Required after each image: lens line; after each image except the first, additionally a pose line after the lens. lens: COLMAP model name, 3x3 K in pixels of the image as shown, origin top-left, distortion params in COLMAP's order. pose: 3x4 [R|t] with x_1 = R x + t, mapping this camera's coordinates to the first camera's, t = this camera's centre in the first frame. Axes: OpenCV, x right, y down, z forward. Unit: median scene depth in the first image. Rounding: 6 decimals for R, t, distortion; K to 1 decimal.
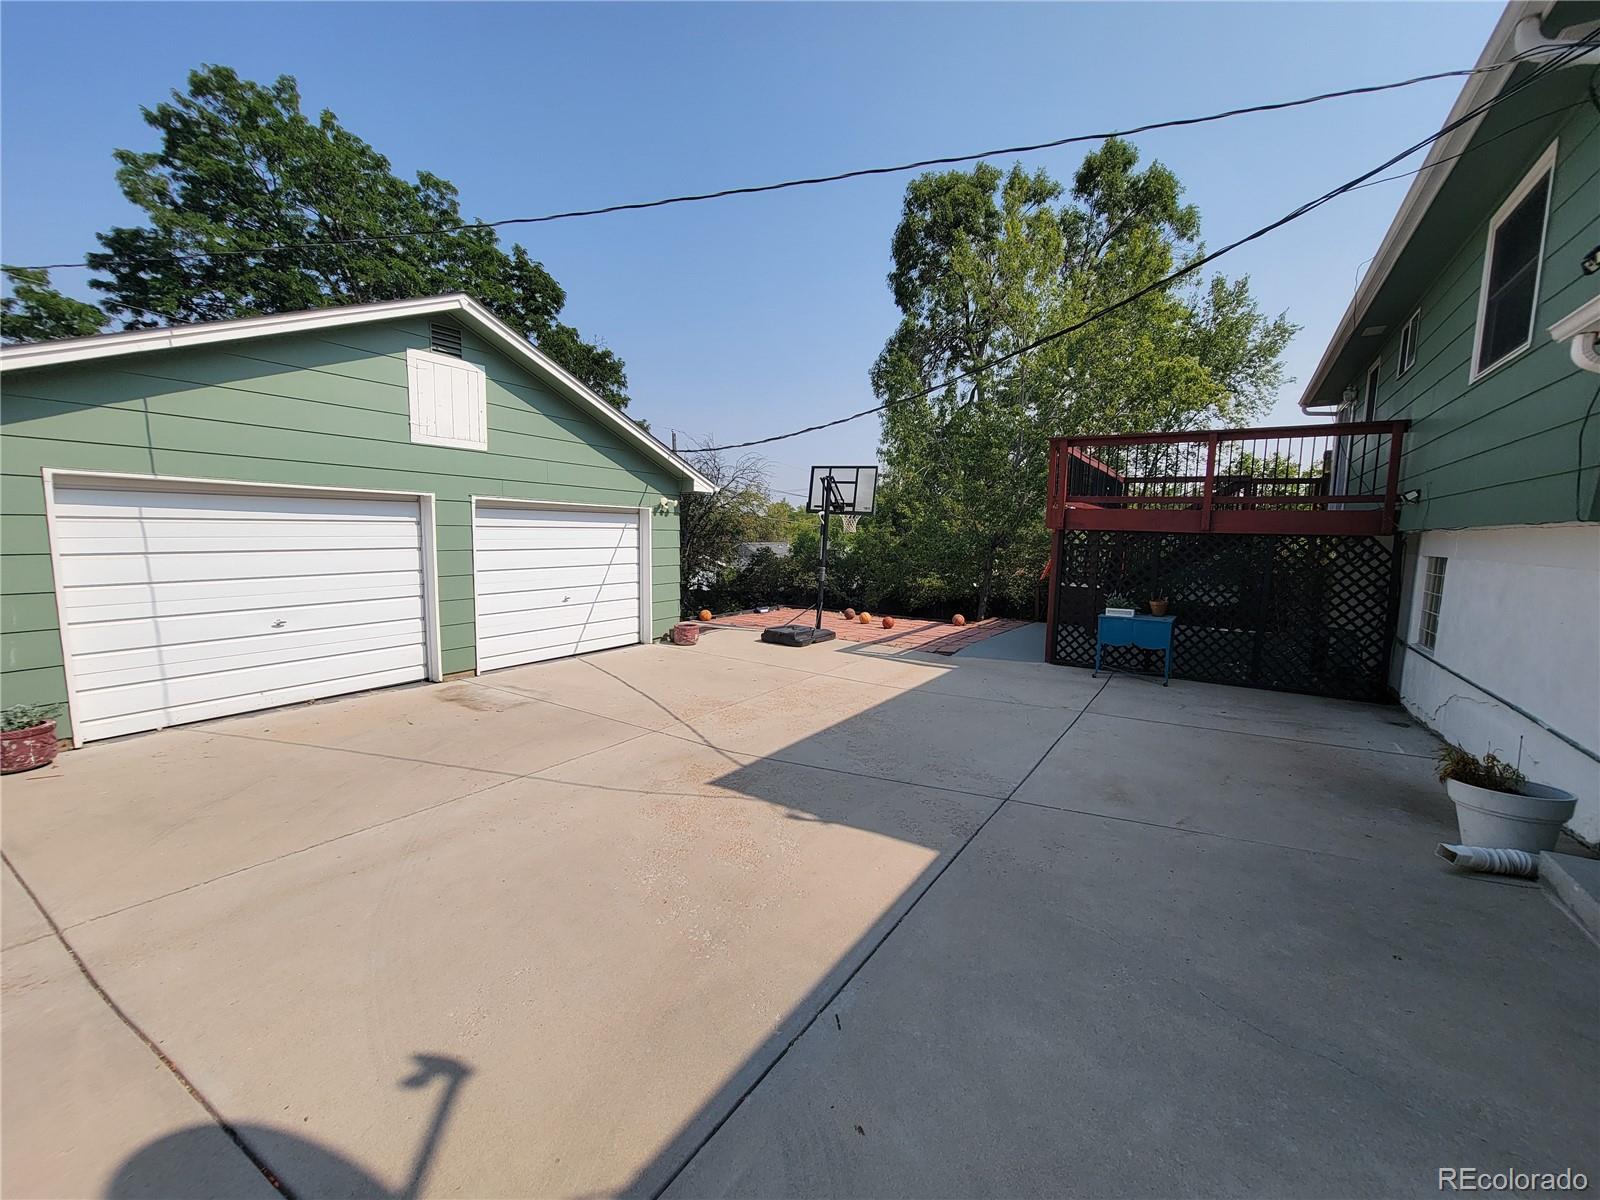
lens RADIAL K [[654.8, 0, 799.8], [0, 654.8, 602.7], [0, 0, 1]] dist [0.001747, 0.000120]
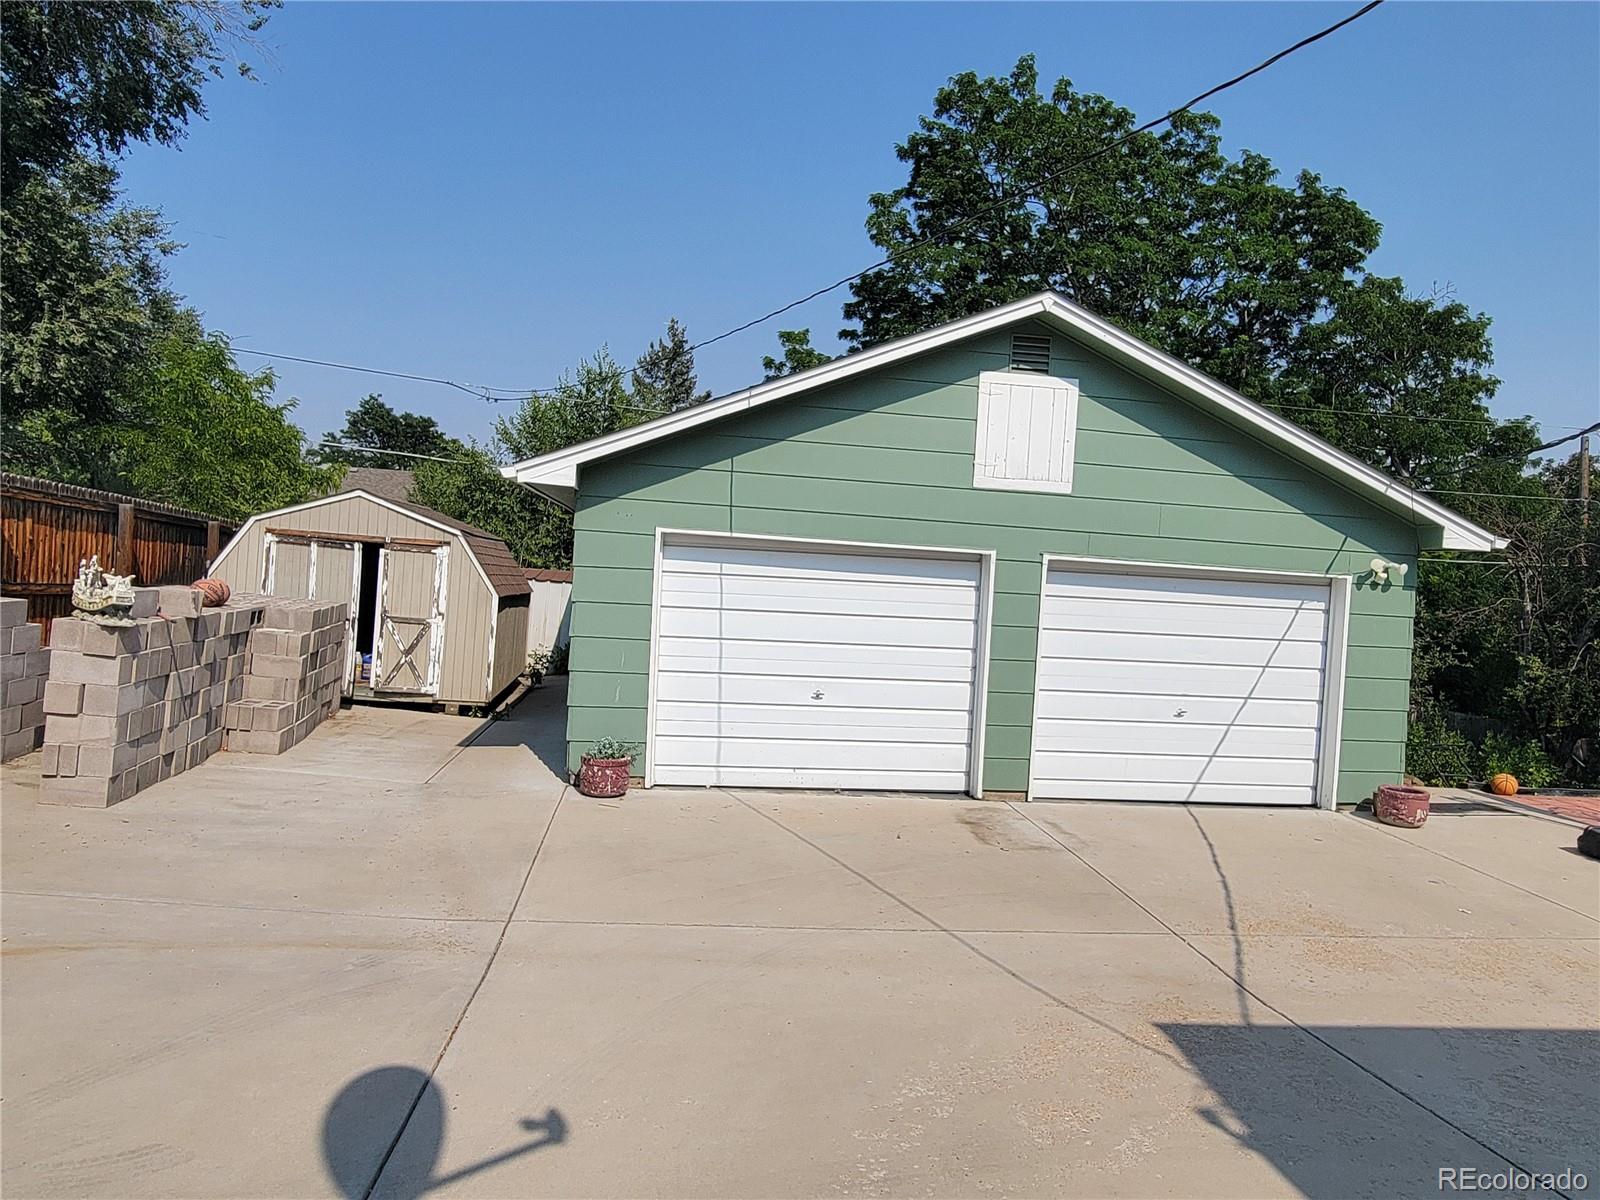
lens RADIAL K [[1060.7, 0, 804.4], [0, 1060.7, 604.5], [0, 0, 1]] dist [0.000660, -0.001975]
pose [[0.635168, 0.042794, -0.771187, 0.177549], [-0.129801, 0.990178, -0.051961, -0.007613], [0.761389, 0.133104, 0.634484, 0.033859]]
